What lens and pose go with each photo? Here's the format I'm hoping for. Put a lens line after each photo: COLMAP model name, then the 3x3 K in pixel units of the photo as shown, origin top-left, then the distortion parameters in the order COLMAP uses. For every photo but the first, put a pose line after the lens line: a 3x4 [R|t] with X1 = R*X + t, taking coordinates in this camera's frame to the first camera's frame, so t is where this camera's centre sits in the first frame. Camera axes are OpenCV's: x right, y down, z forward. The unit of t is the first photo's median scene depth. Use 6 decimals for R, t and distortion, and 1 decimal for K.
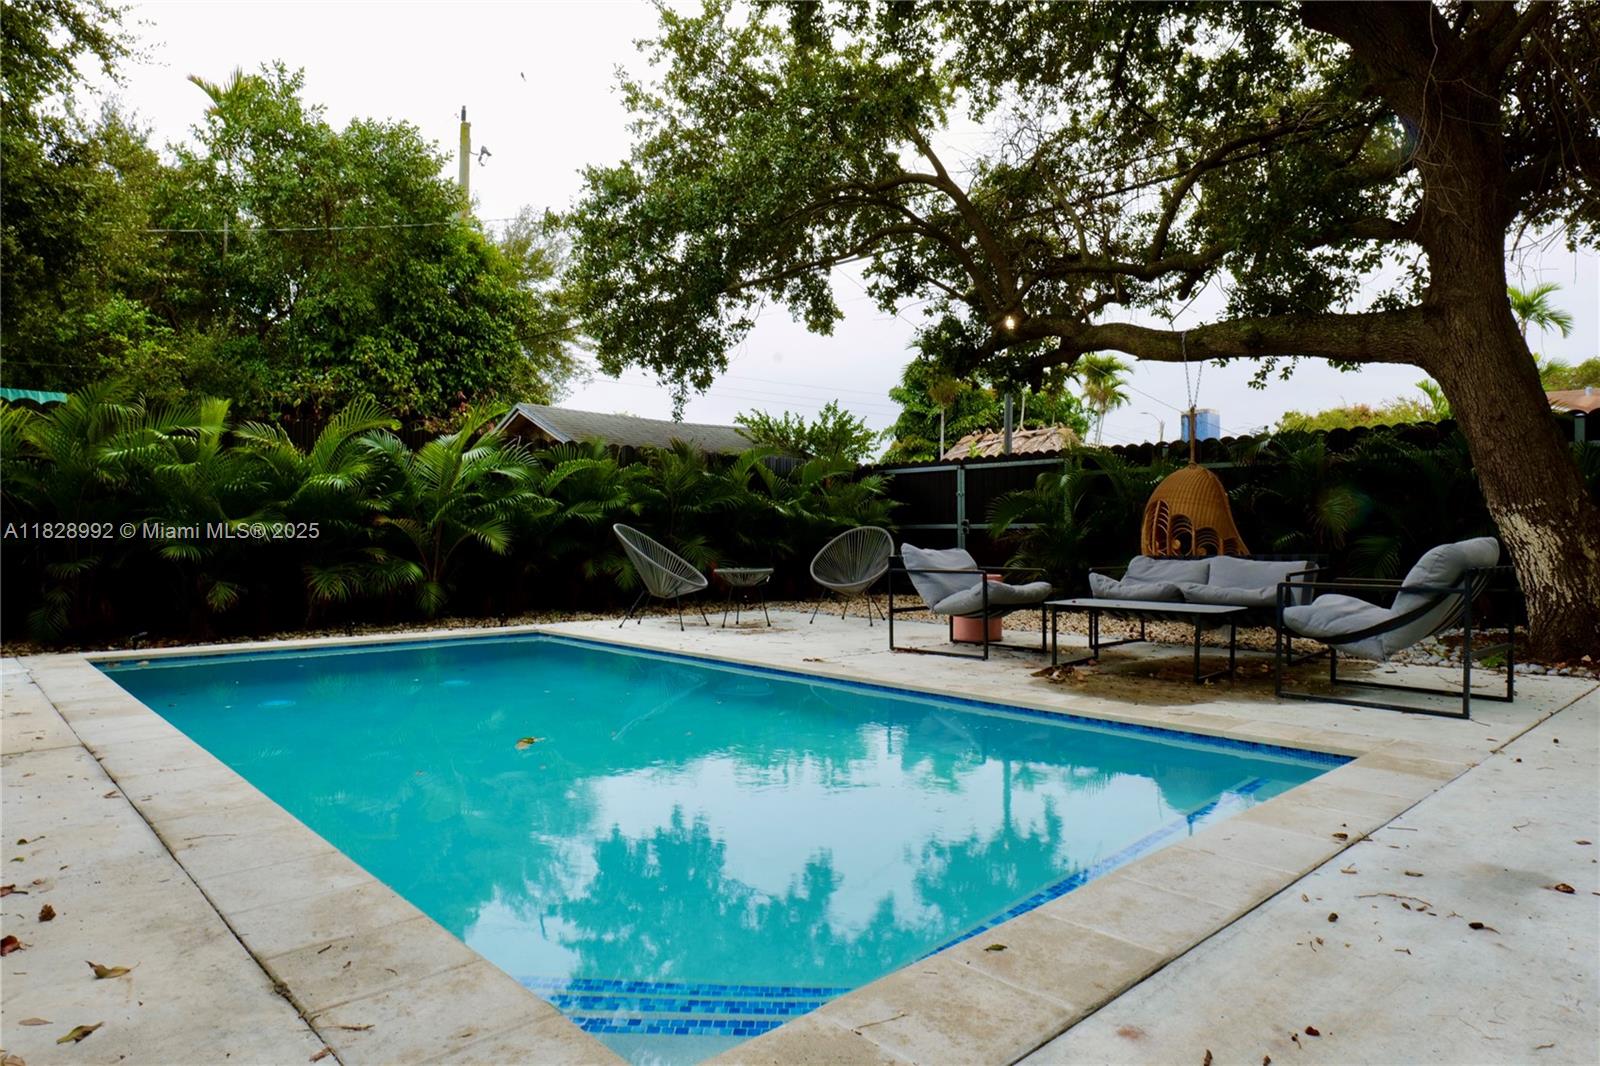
lens RADIAL K [[960.7, 0, 796.9], [0, 960.7, 538.5], [0, 0, 1]] dist [-0.018296, 0.002969]
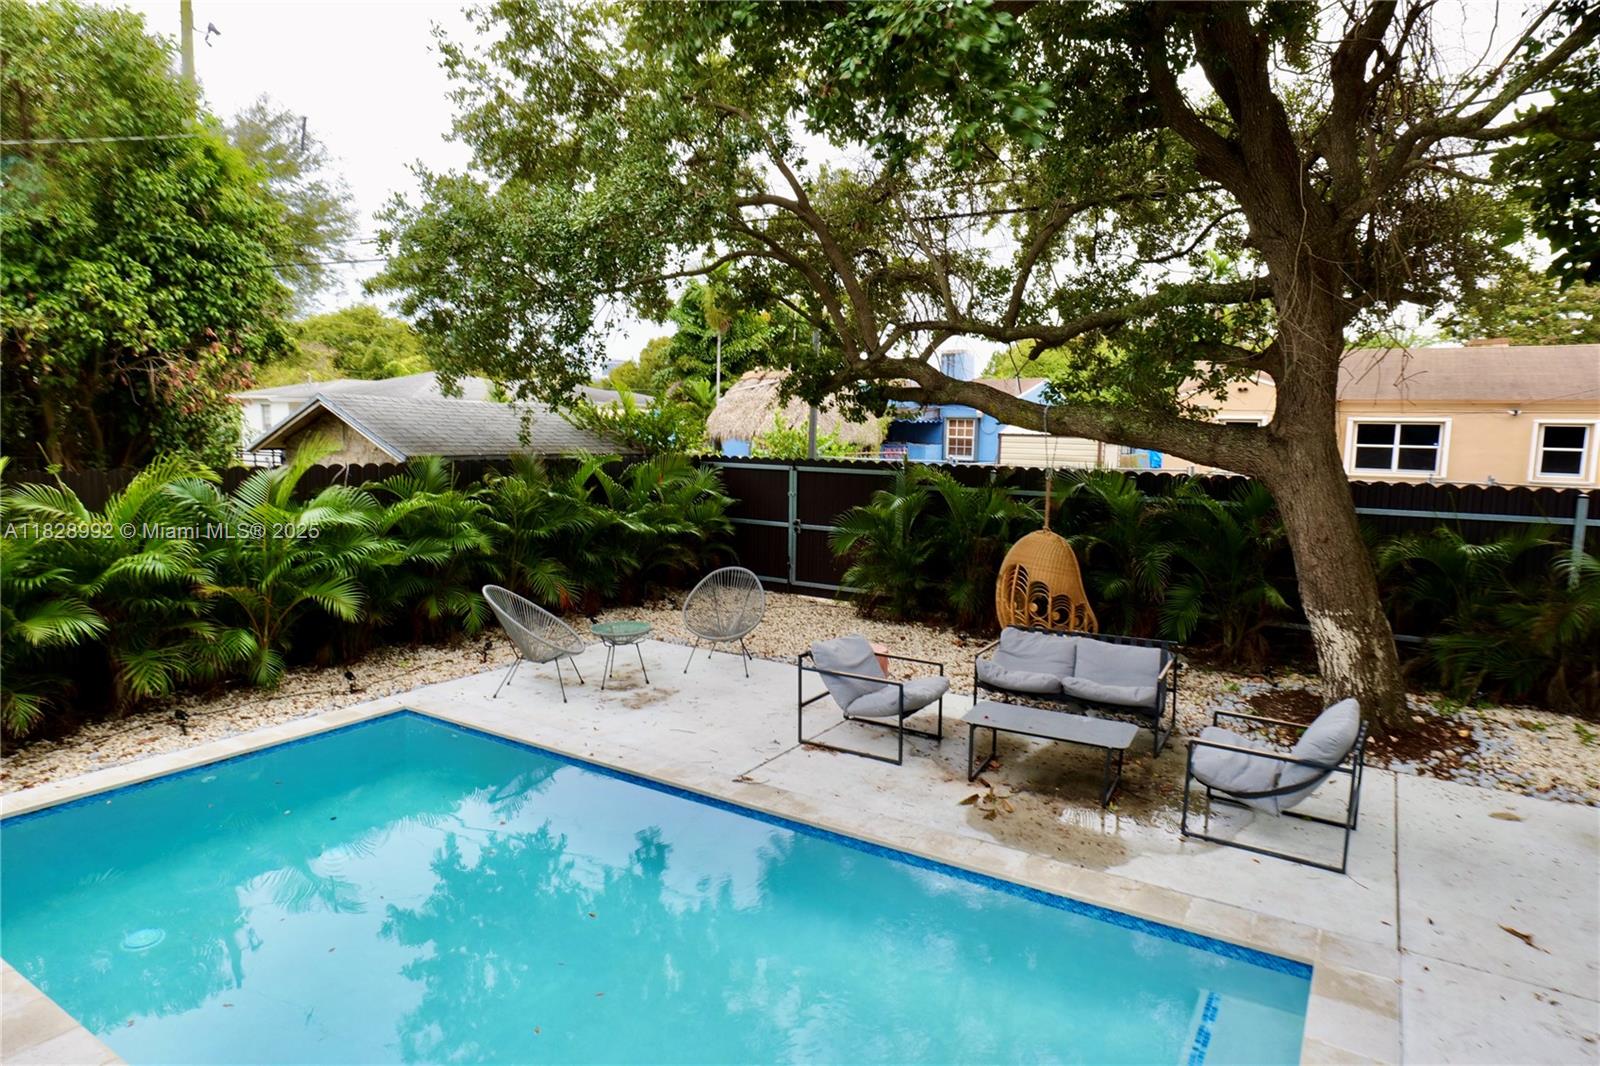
lens RADIAL K [[932.8, 0, 795.4], [0, 932.8, 538.0], [0, 0, 1]] dist [-0.023891, 0.010117]
pose [[0.966342, -0.013782, 0.256893, -0.088840], [-0.016171, 0.993335, 0.114122, -0.119905], [-0.256754, -0.114435, 0.959678, 0.034586]]
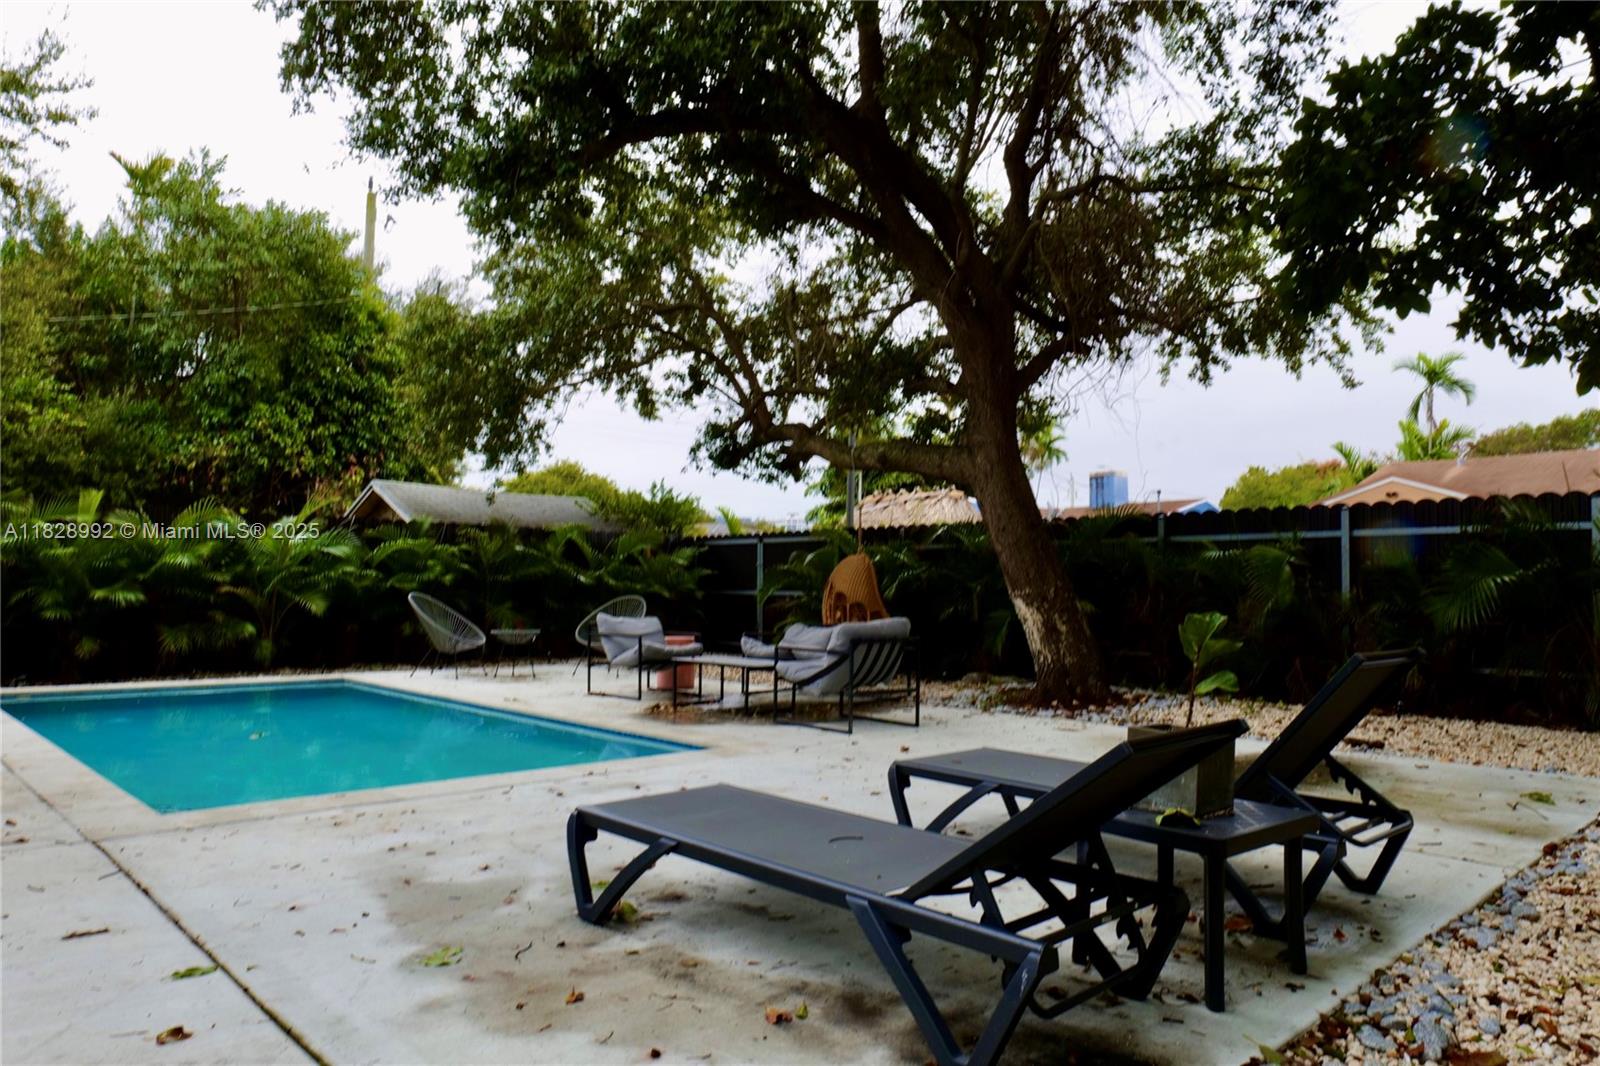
lens RADIAL K [[1047.3, 0, 774.2], [0, 1047.3, 534.8], [0, 0, 1]] dist [-0.003967, -0.002895]
pose [[0.999940, 0.010037, 0.004455, 0.191610], [-0.009777, 0.998443, -0.054926, -0.014814], [-0.004999, 0.054880, 0.998480, -0.253062]]
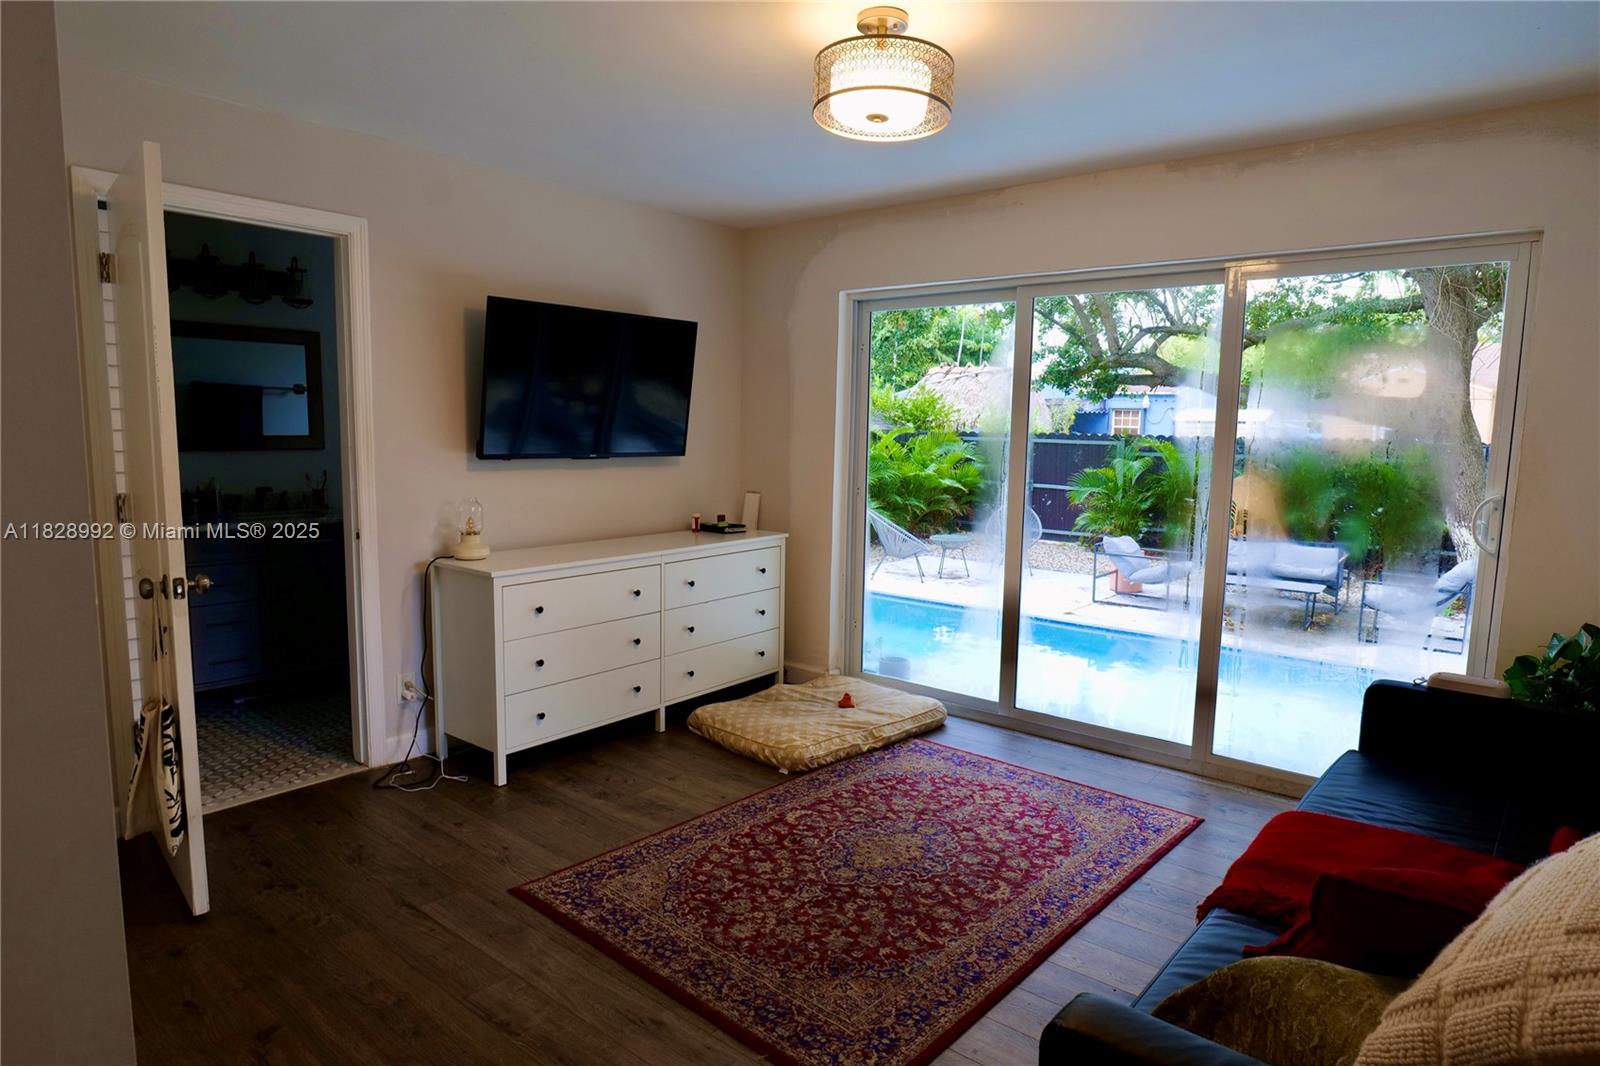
lens RADIAL K [[932.8, 0, 795.4], [0, 932.8, 538.0], [0, 0, 1]] dist [-0.023891, 0.010117]
pose [[0.992805, -0.001874, 0.119725, -0.317683], [-0.012442, 0.992850, 0.118718, -0.093045], [-0.119091, -0.119354, 0.985684, -0.250570]]
